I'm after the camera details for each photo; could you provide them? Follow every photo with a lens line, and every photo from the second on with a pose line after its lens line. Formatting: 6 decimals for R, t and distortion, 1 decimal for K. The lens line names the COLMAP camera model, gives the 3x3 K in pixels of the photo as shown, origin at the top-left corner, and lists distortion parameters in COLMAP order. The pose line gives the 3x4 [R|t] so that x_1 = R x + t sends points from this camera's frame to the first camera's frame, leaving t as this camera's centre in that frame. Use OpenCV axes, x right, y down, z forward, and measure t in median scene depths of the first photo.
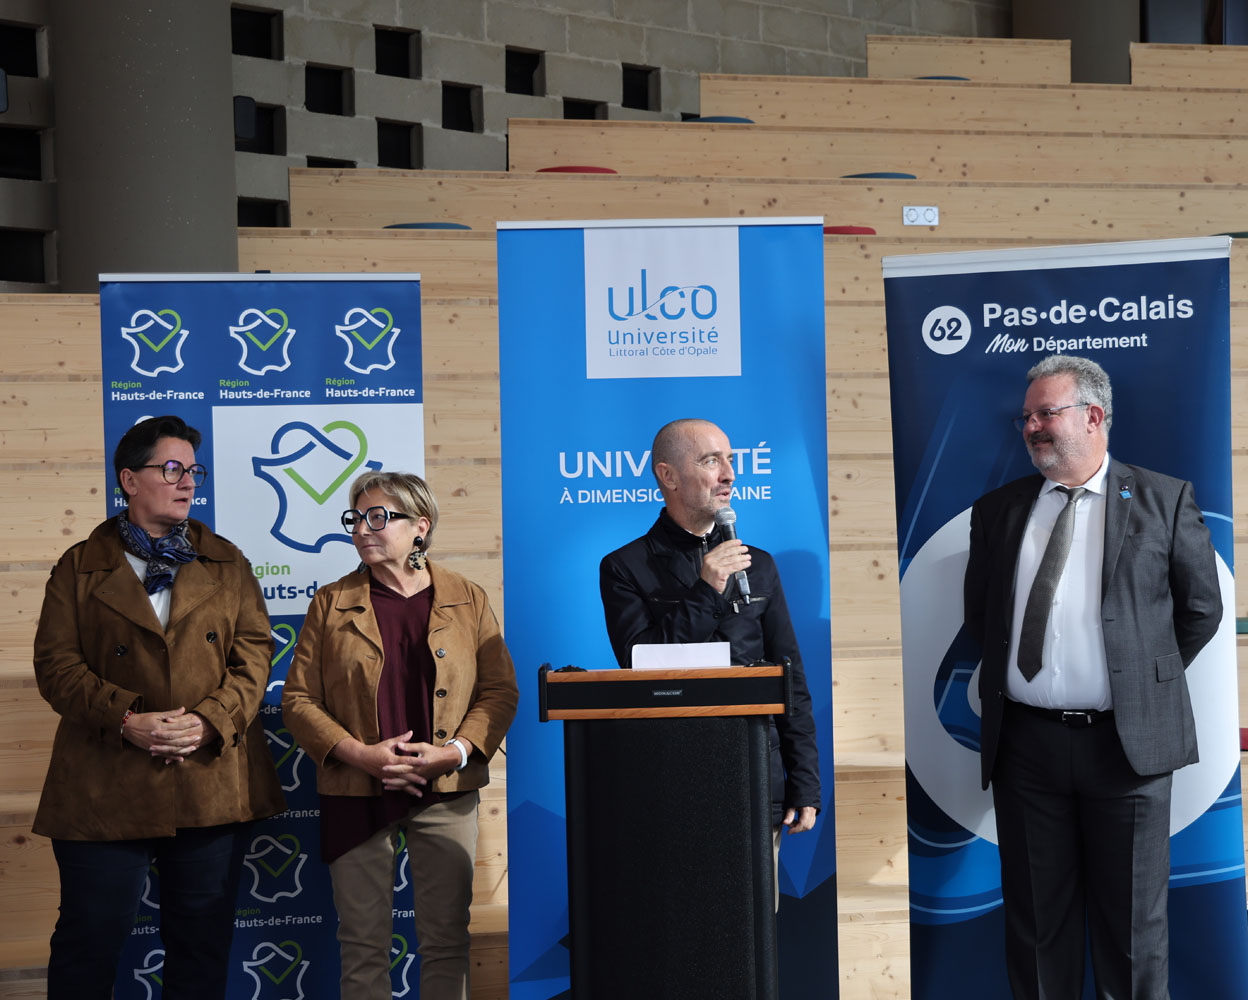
lens RADIAL K [[2409.0, 0, 607.4], [0, 2409.0, 497.9], [0, 0, 1]] dist [0.249311, 0.000000]
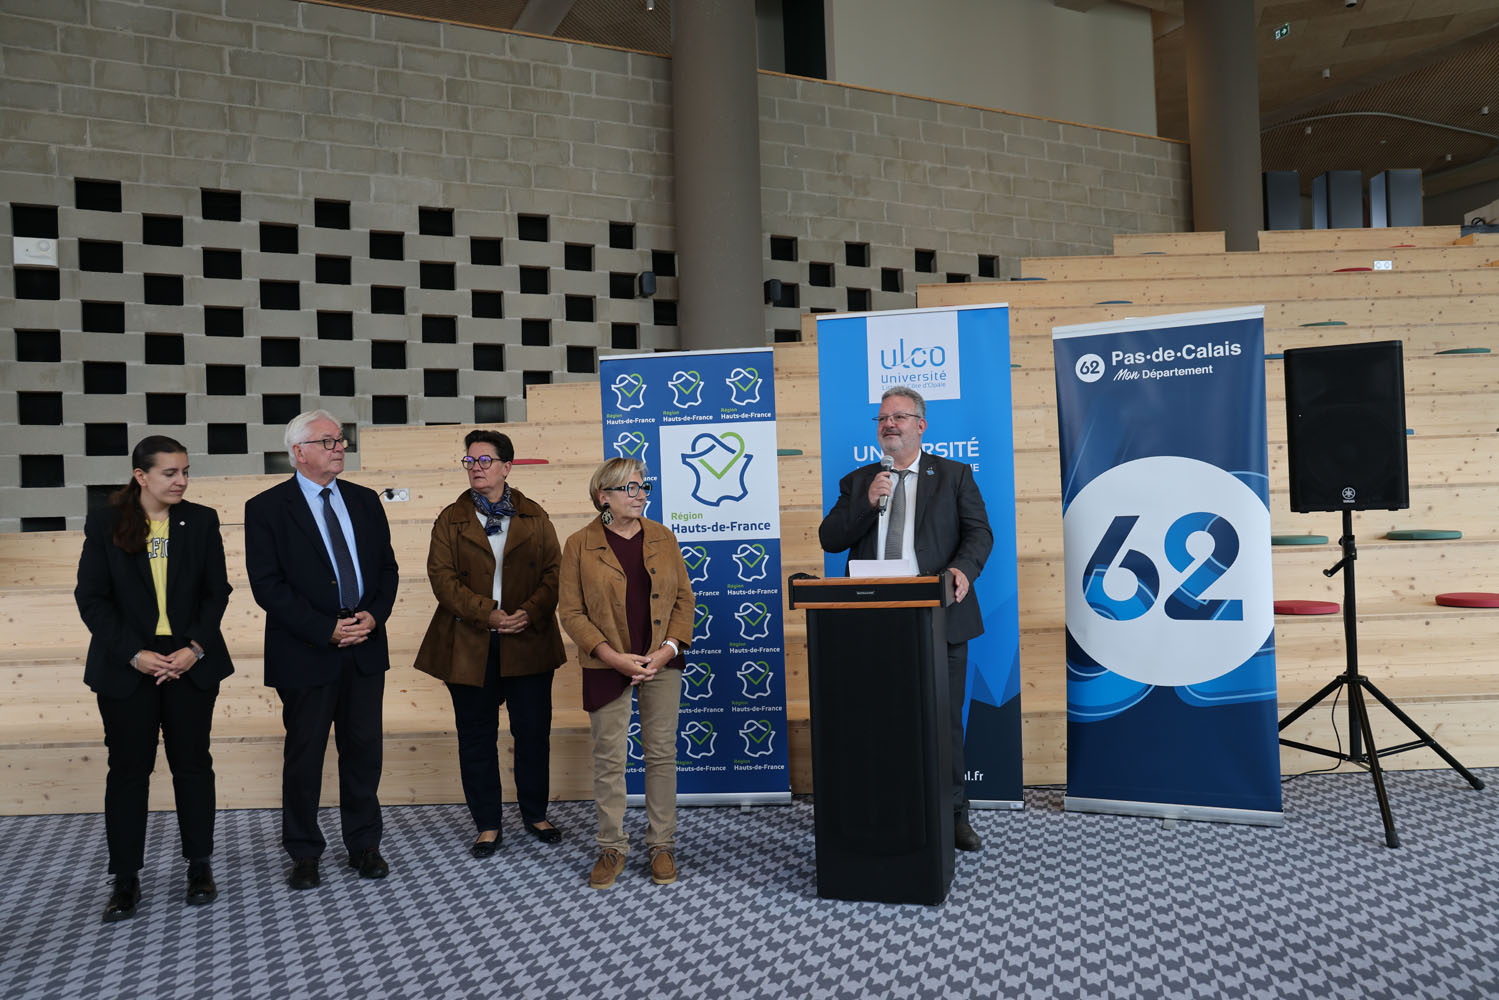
lens RADIAL K [[1084.3, 0, 767.3], [0, 1084.3, 489.3], [0, 0, 1]] dist [-0.057429, 0.047516]
pose [[0.969039, -0.015138, -0.246444, 0.109974], [0.018254, 0.999780, 0.010362, 0.001976], [0.246233, -0.014539, 0.969102, 0.237901]]
